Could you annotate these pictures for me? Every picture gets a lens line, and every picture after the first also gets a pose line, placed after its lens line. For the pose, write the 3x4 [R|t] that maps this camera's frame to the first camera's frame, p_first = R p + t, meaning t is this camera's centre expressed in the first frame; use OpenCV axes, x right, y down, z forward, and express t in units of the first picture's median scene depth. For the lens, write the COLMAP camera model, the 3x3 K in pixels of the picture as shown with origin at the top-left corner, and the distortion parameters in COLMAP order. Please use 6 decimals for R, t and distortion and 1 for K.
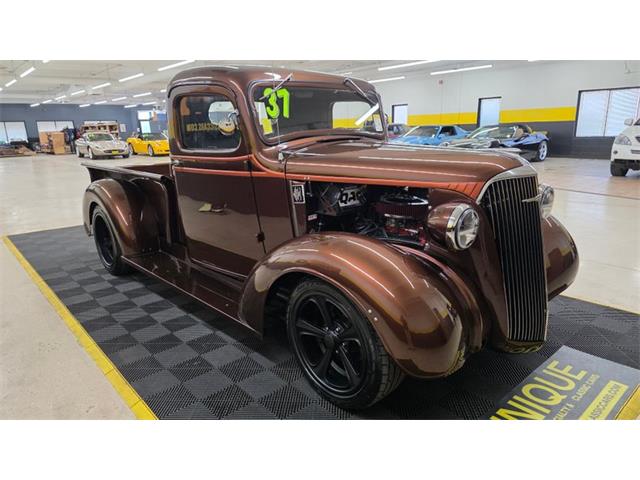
lens RADIAL K [[430.4, 0, 320.0], [0, 430.4, 240.0], [0, 0, 1]] dist [0.057175, -0.057374]
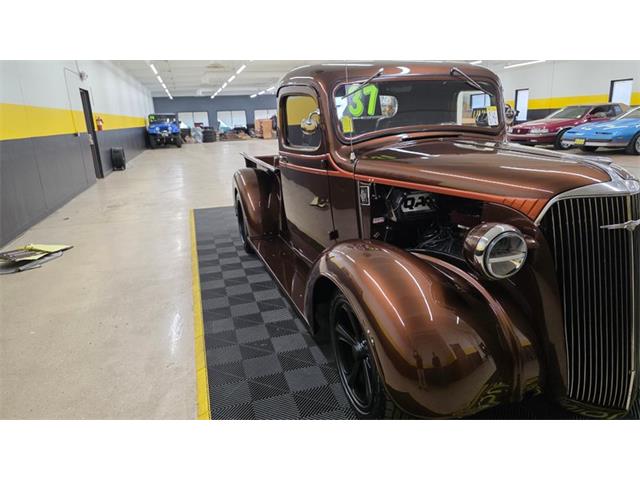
lens RADIAL K [[430.4, 0, 320.0], [0, 430.4, 240.0], [0, 0, 1]] dist [0.057175, -0.057374]
pose [[0.907962, 0.102895, -0.406225, 0.250013], [-0.087986, 0.994587, 0.055267, -0.049268], [0.409713, -0.014439, 0.912100, 0.066380]]
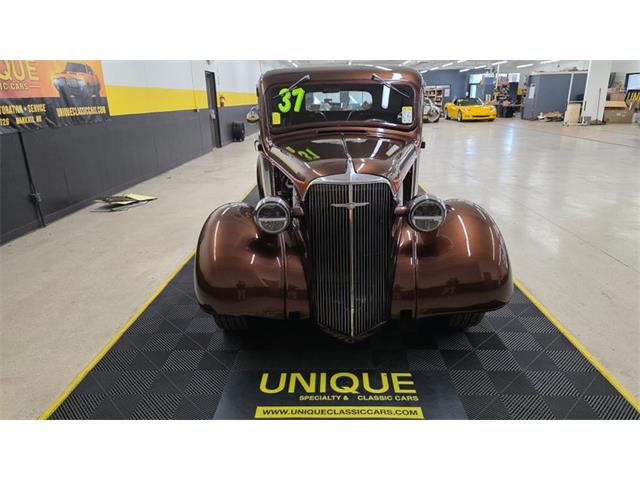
lens RADIAL K [[429.4, 0, 317.4], [0, 429.4, 237.1], [0, 0, 1]] dist [0.057710, -0.058788]
pose [[0.724165, 0.221828, -0.652976, 0.893681], [-0.170862, 0.975045, 0.141751, -0.119690], [0.668126, 0.008918, 0.743995, 0.117404]]
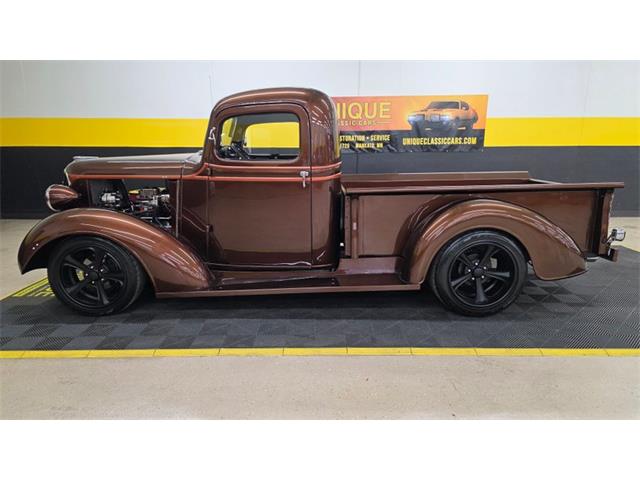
lens RADIAL K [[429.4, 0, 317.4], [0, 429.4, 237.1], [0, 0, 1]] dist [0.057710, -0.058788]
pose [[-0.662147, 0.209621, -0.719458, 0.927767], [-0.169444, 0.893333, 0.416227, -0.720177], [0.729966, 0.397512, -0.555999, 2.280600]]
